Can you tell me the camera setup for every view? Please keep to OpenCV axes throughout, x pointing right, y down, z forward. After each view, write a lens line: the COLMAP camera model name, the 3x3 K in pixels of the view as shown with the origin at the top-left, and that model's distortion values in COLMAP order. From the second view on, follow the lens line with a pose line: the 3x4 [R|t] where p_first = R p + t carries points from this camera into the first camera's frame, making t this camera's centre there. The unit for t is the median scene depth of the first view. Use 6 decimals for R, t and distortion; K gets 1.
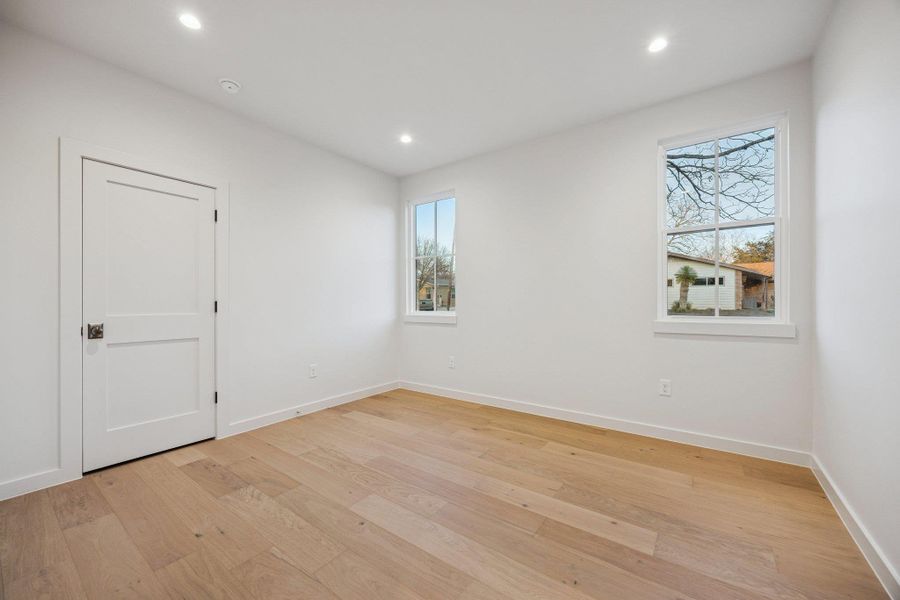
lens RADIAL K [[345.4, 0, 450.0], [0, 345.4, 300.0], [0, 0, 1]] dist [-0.035615, 0.000007]
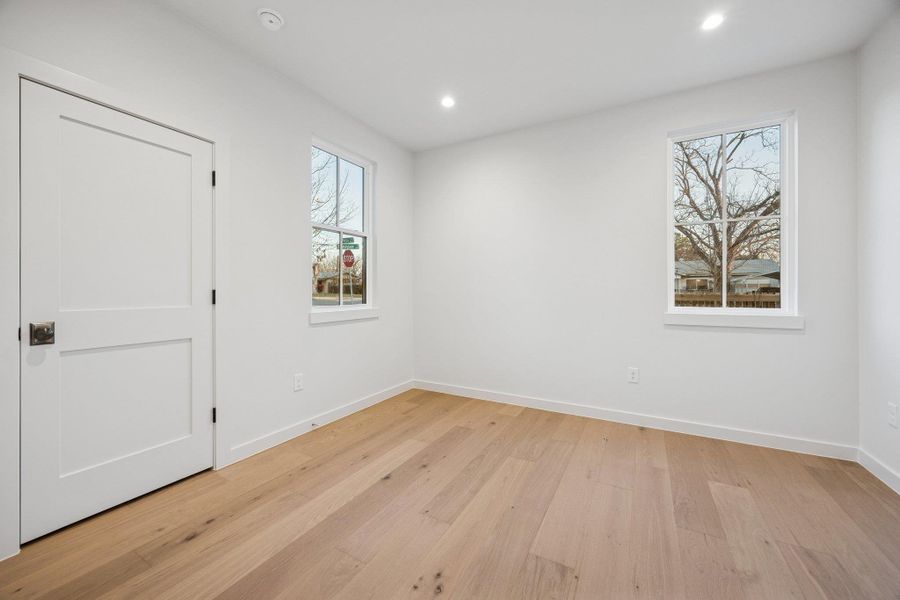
lens RADIAL K [[334.2, 0, 449.9], [0, 334.2, 292.2], [0, 0, 1]] dist [-0.035810, 0.002569]
pose [[0.993523, 0.005842, 0.113478, -0.243280], [-0.006243, 0.999975, 0.003180, 0.003399], [-0.113456, -0.003868, 0.993535, 0.204082]]
